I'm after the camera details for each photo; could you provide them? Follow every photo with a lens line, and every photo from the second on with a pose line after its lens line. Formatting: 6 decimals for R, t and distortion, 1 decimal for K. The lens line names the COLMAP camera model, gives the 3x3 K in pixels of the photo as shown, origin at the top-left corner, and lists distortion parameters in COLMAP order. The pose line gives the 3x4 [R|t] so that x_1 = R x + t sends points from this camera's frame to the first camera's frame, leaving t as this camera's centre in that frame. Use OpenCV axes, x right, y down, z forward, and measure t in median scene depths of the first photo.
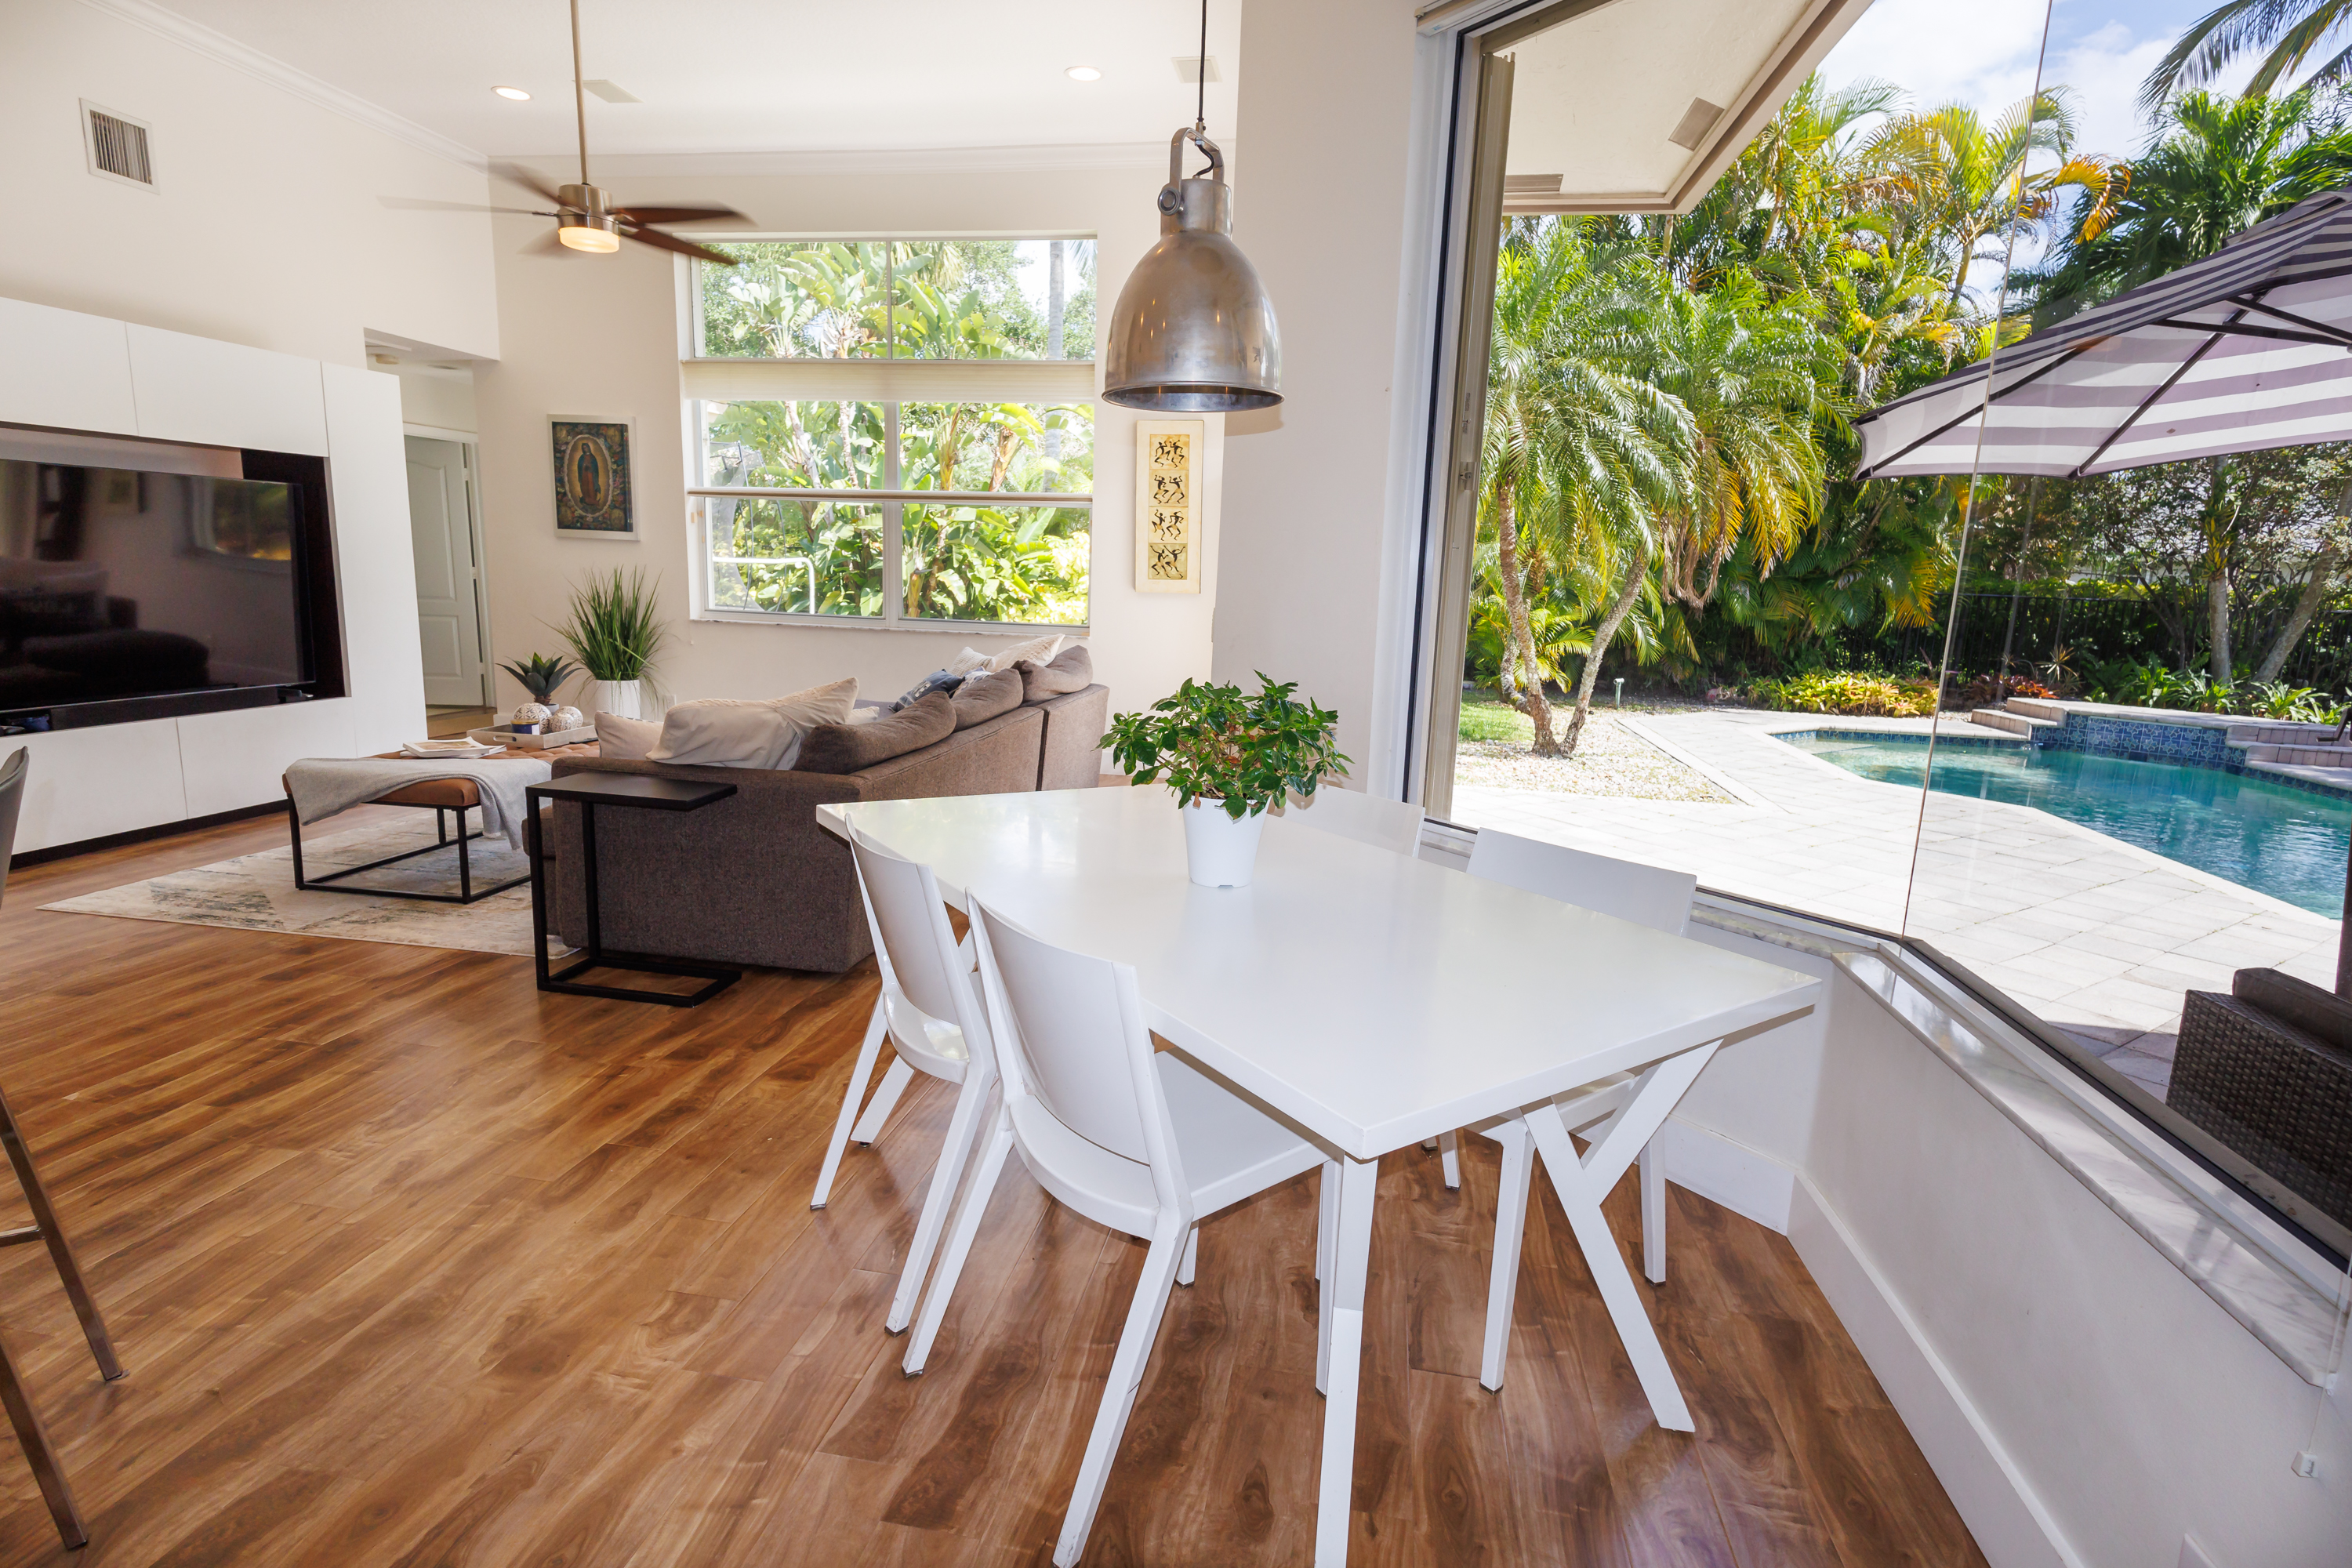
lens RADIAL K [[1189.5, 0, 1173.0], [0, 1189.5, 785.3], [0, 0, 1]] dist [0.015993, -0.002422]
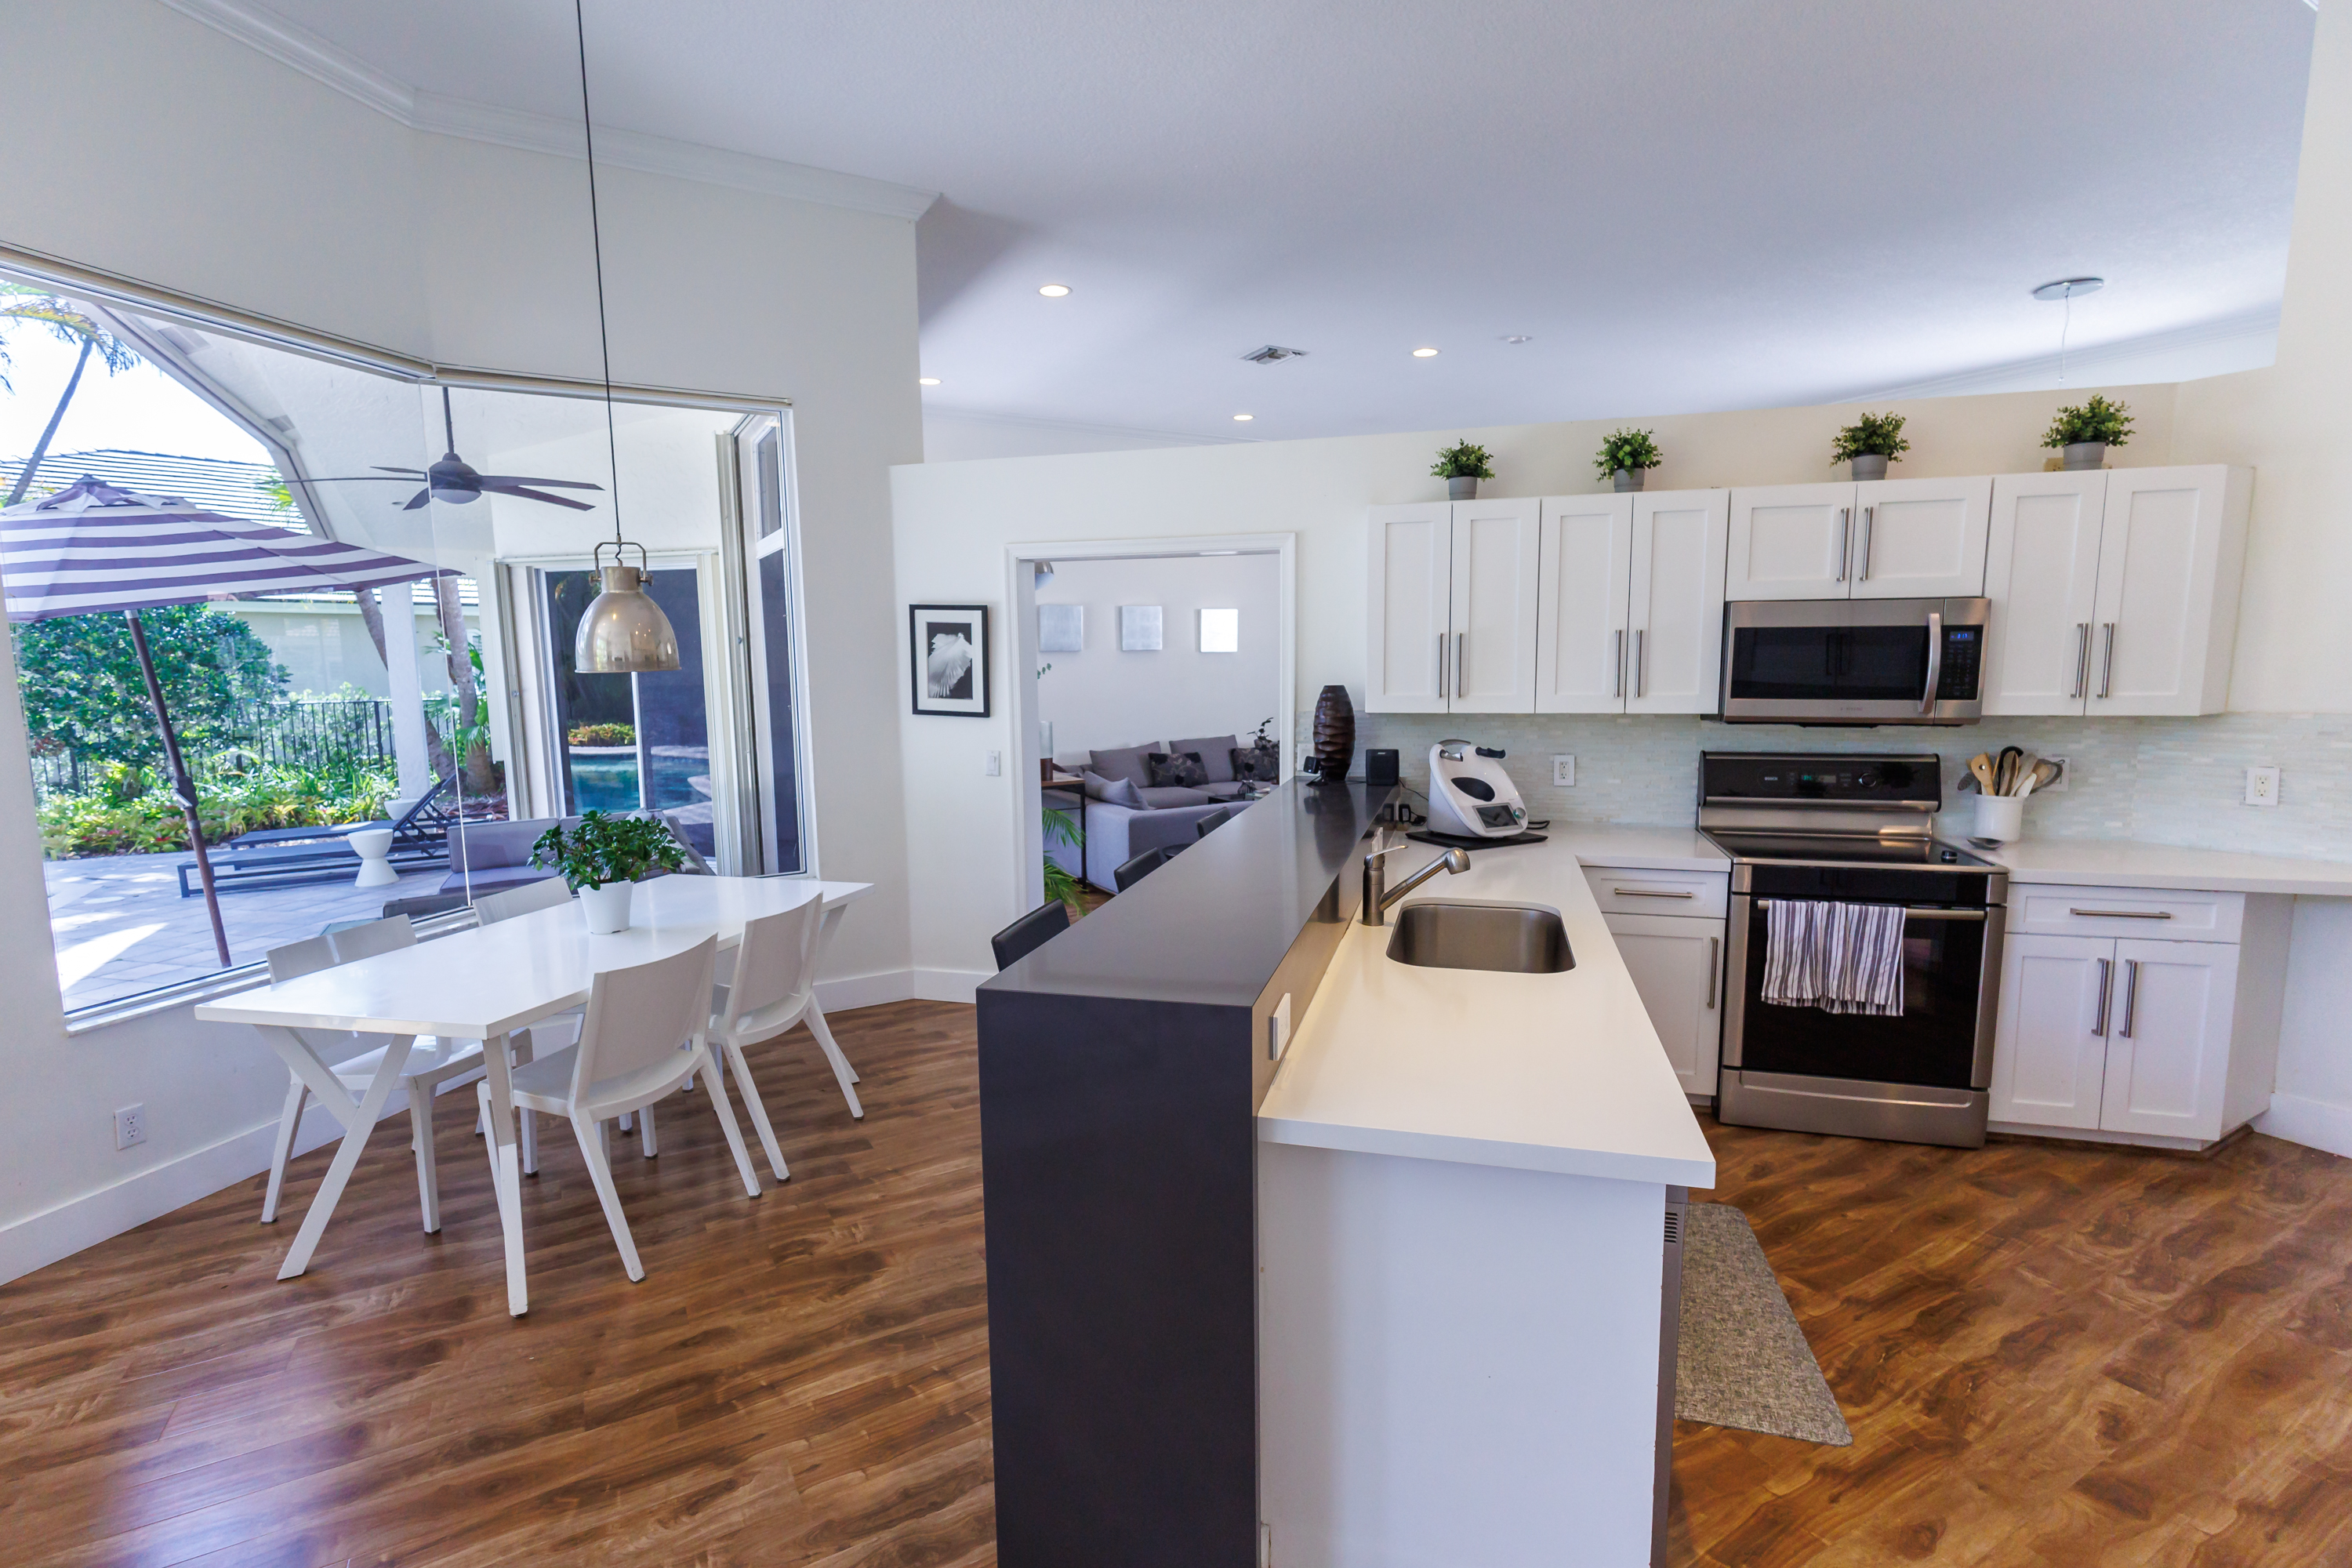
lens RADIAL K [[1080.2, 0, 1174.1], [0, 1080.2, 787.0], [0, 0, 1]] dist [0.002146, 0.001565]
pose [[-0.639278, -0.120137, 0.759533, -0.775005], [0.130803, 0.956338, 0.261359, -0.198552], [-0.757769, 0.266430, -0.595652, 0.582957]]
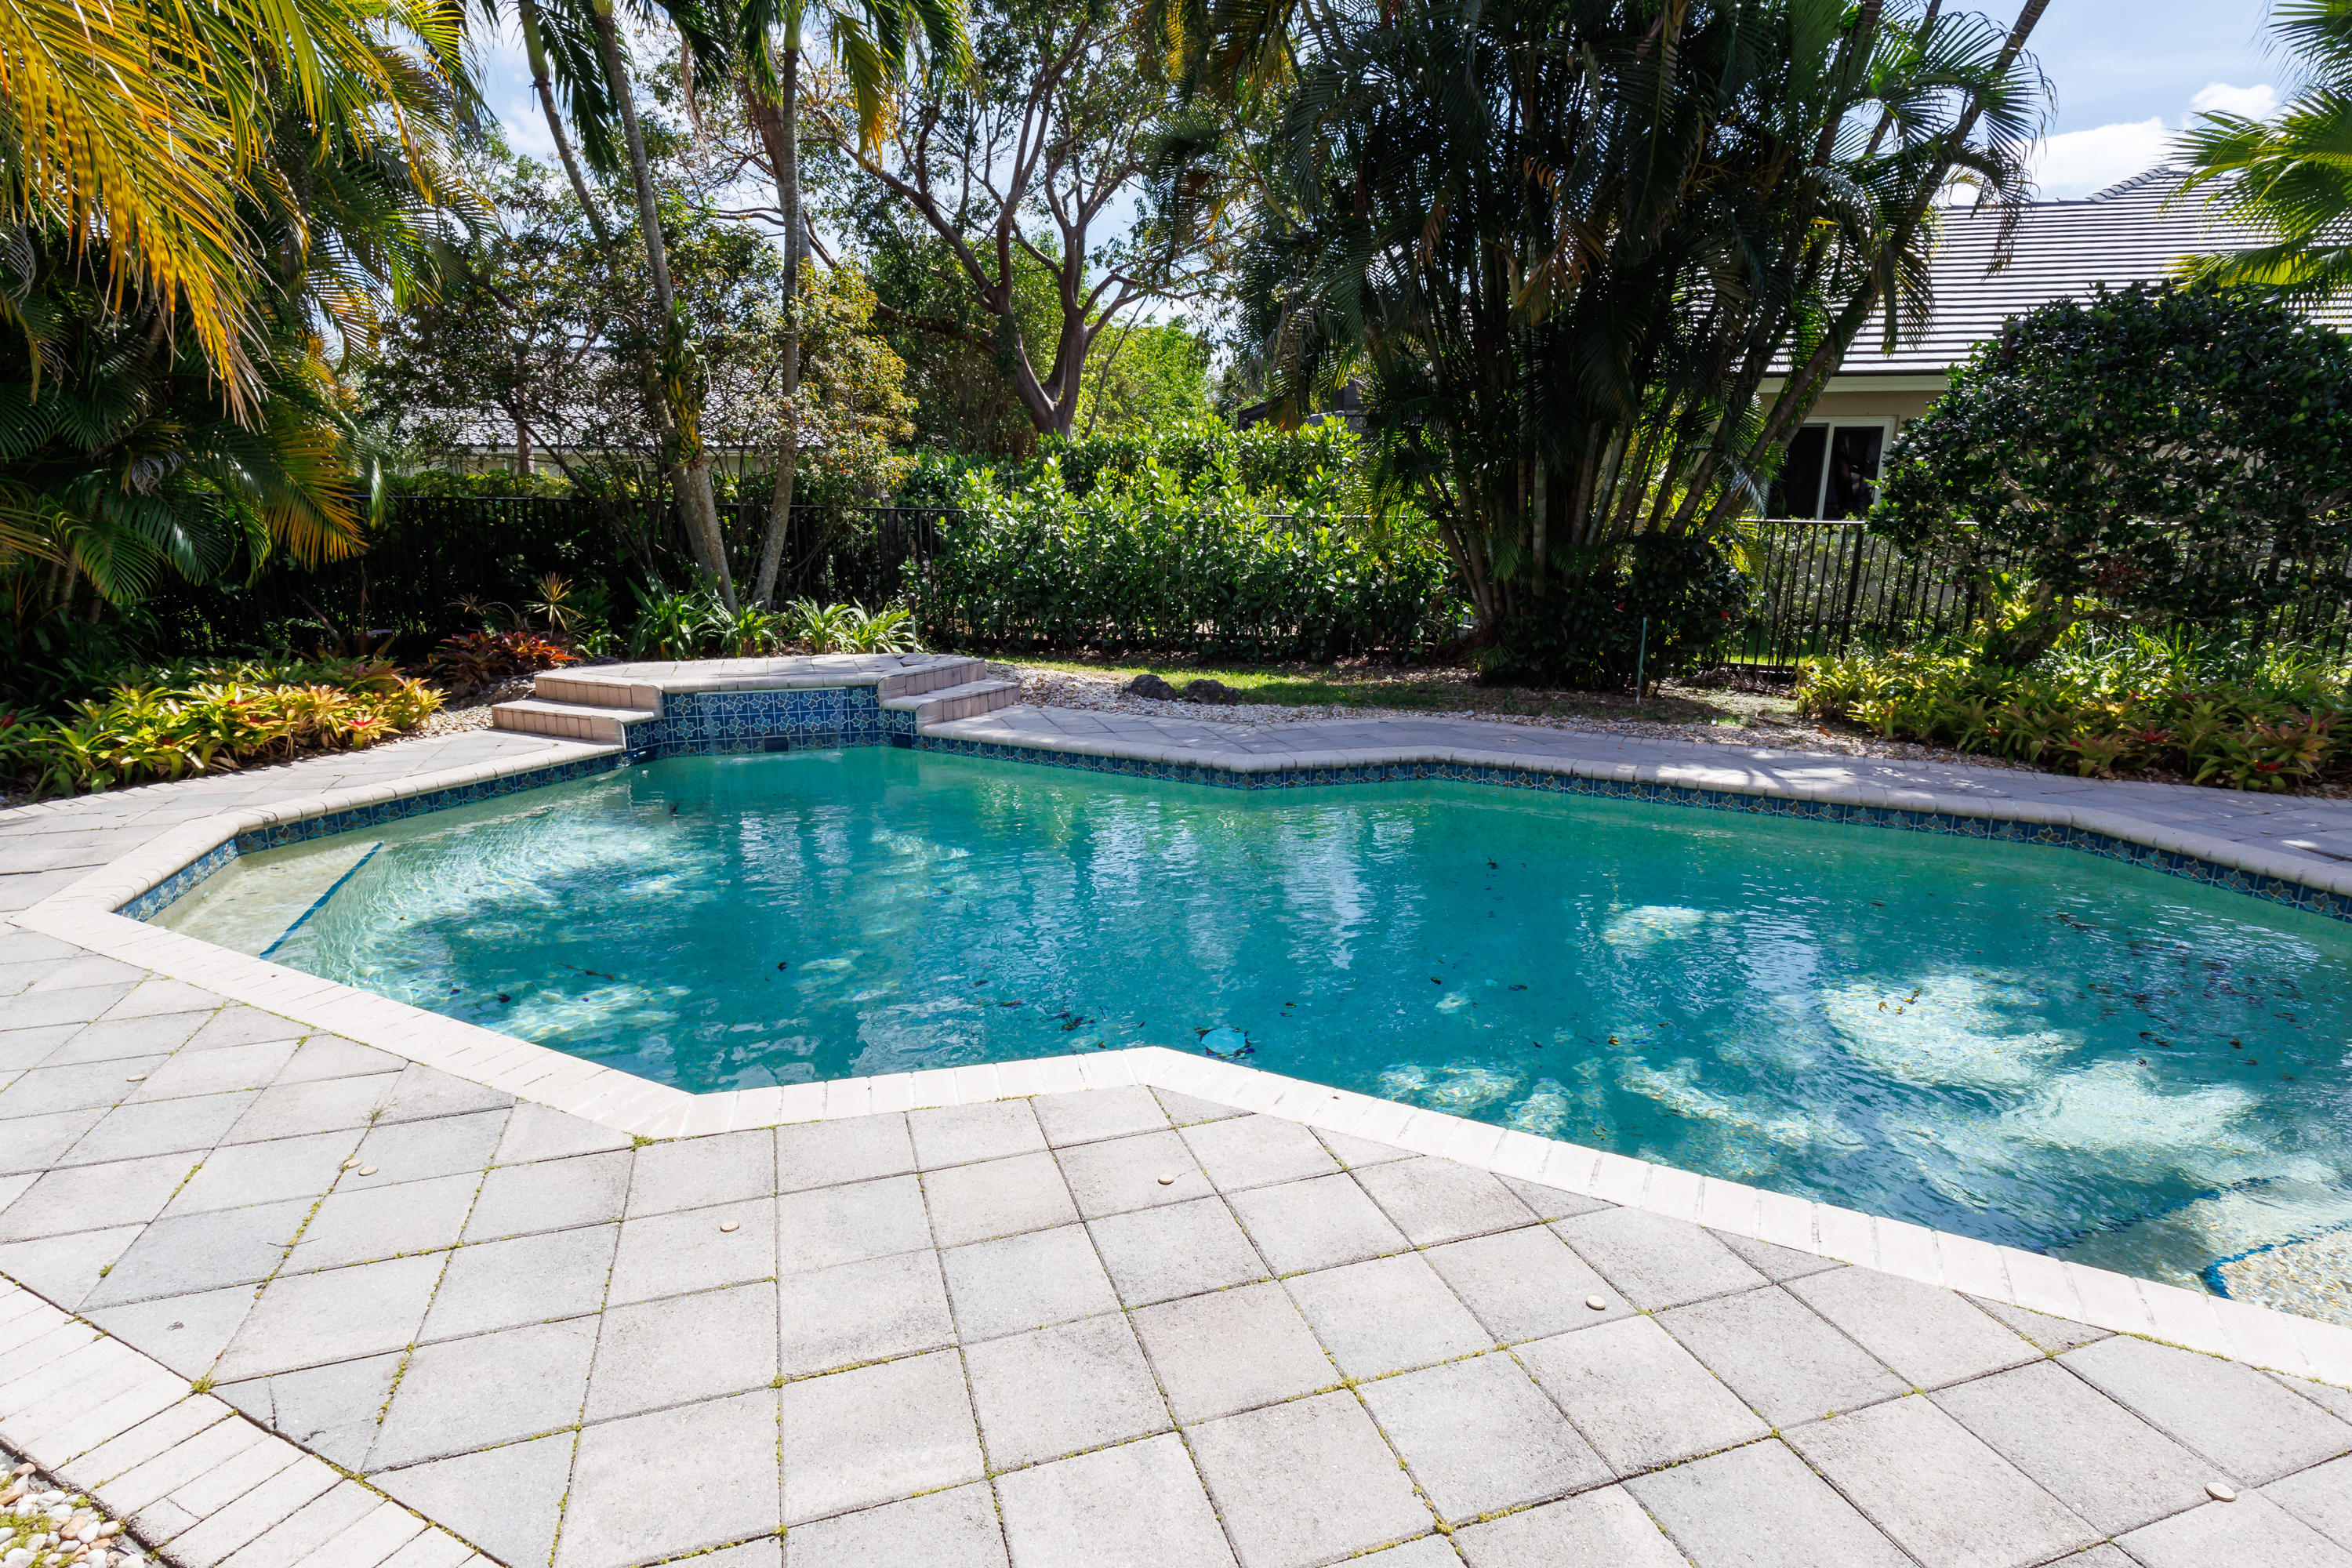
lens RADIAL K [[1189.5, 0, 1173.0], [0, 1189.5, 785.3], [0, 0, 1]] dist [0.015993, -0.002422]
pose [[0.281799, -0.255669, 0.924783, 0.723438], [0.182393, 0.960543, 0.209977, -0.262881], [-0.941978, 0.109503, 0.317312, 1.616641]]
